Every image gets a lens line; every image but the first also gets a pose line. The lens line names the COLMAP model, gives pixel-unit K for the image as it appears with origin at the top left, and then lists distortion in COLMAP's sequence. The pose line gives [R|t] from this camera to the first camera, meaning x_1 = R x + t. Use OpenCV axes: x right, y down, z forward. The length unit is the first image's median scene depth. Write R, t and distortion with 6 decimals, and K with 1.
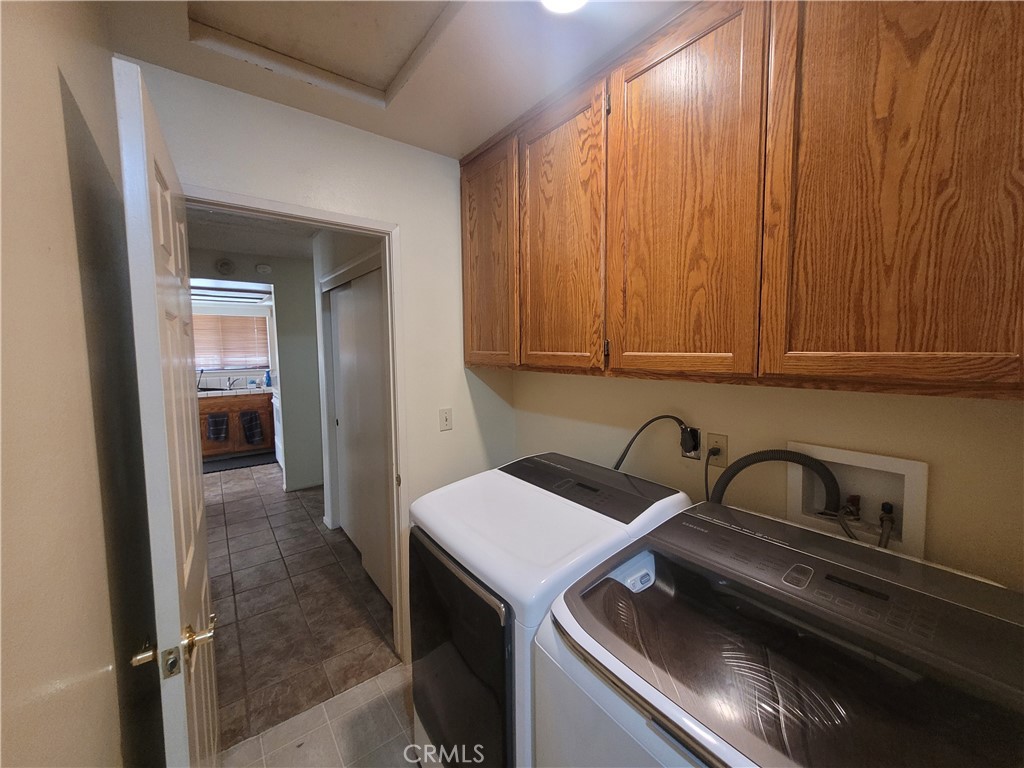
lens RADIAL K [[402.8, 0, 516.0], [0, 402.8, 379.7], [0, 0, 1]] dist [0.002010, 0.000916]
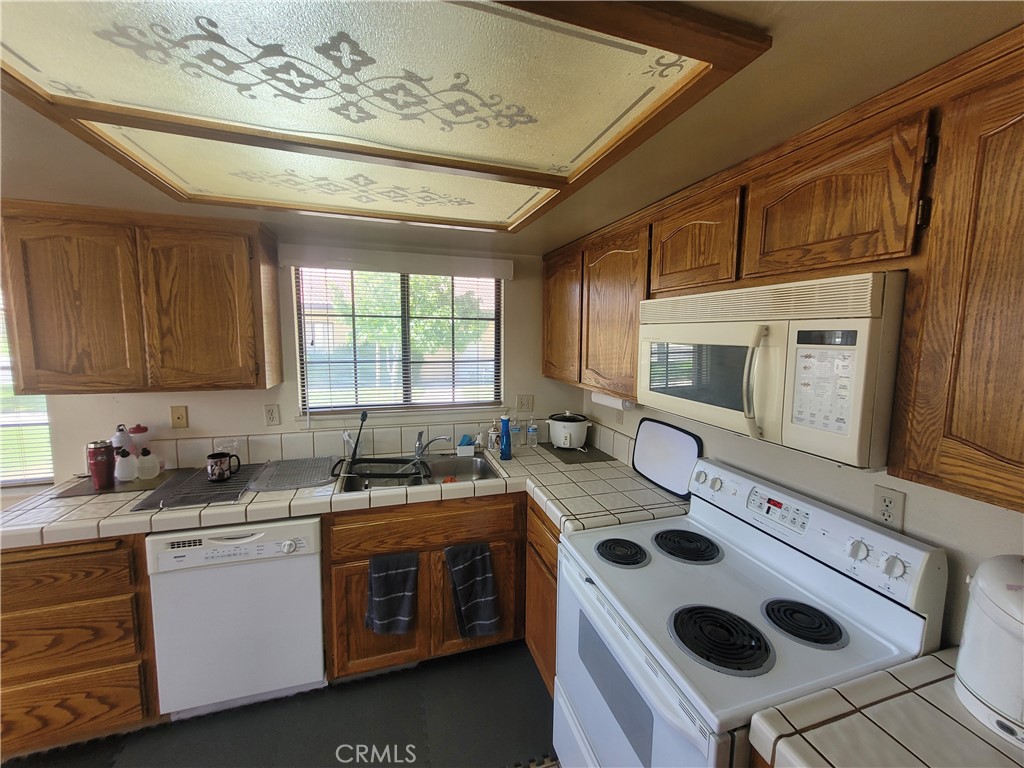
lens RADIAL K [[402.8, 0, 512.2], [0, 402.8, 381.5], [0, 0, 1]] dist [0.002010, 0.000916]
pose [[0.937752, 0.057937, -0.342439, -0.539259], [-0.049556, 0.998220, 0.033183, -0.079067], [0.343752, -0.014147, 0.938954, 0.719700]]
